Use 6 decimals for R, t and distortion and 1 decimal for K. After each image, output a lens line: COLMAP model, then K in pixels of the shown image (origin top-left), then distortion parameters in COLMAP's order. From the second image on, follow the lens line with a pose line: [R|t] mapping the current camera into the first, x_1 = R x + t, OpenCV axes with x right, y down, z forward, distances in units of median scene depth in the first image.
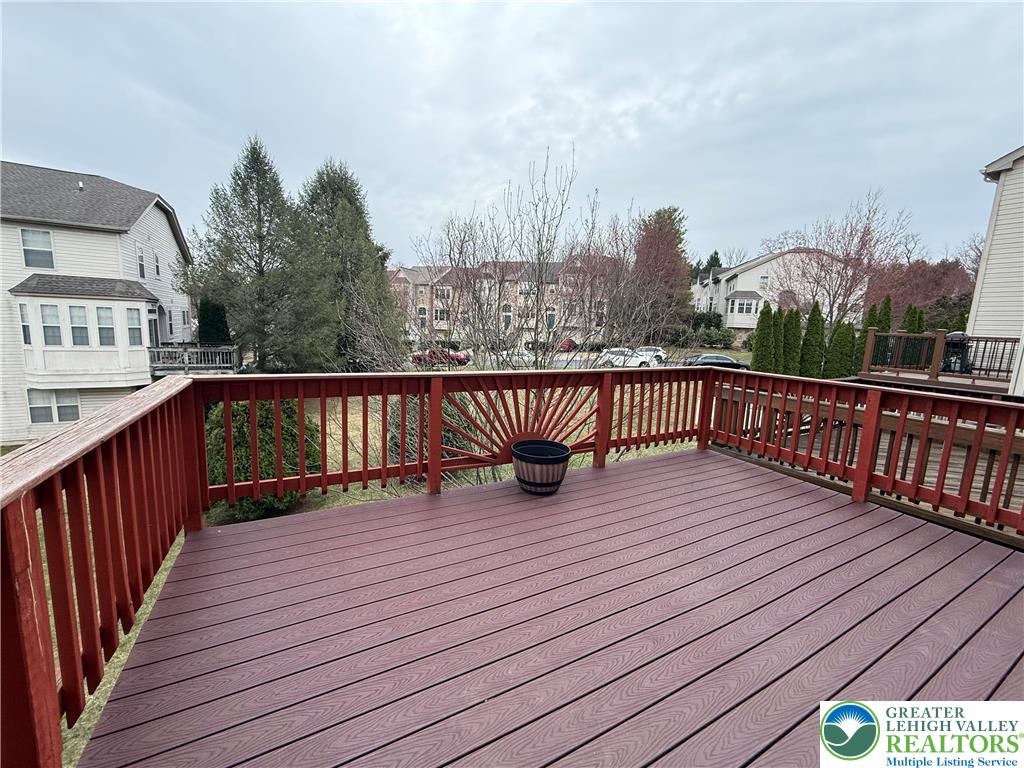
lens RADIAL K [[410.3, 0, 512.4], [0, 410.3, 383.6], [0, 0, 1]] dist [-0.002316, 0.000450]
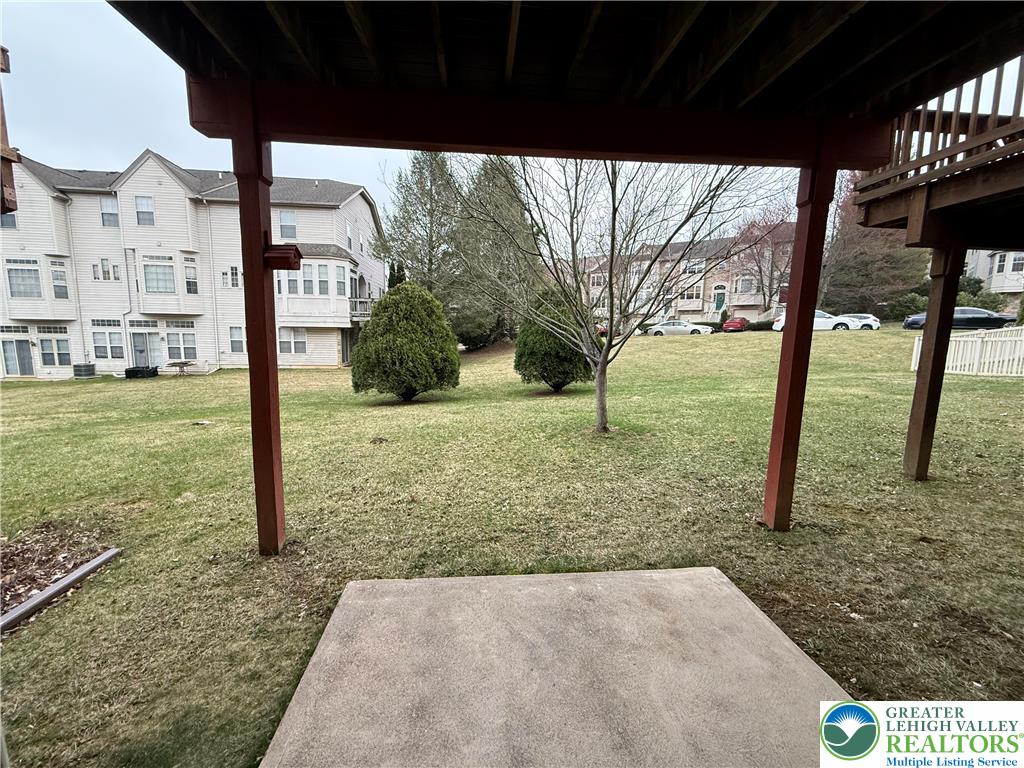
lens RADIAL K [[410.3, 0, 510.1], [0, 410.3, 382.5], [0, 0, 1]] dist [-0.002316, 0.000450]
pose [[0.921304, 0.020598, -0.388297, 0.064008], [-0.031882, 0.999235, -0.022640, 0.167231], [0.387534, 0.033238, 0.921256, 0.025726]]
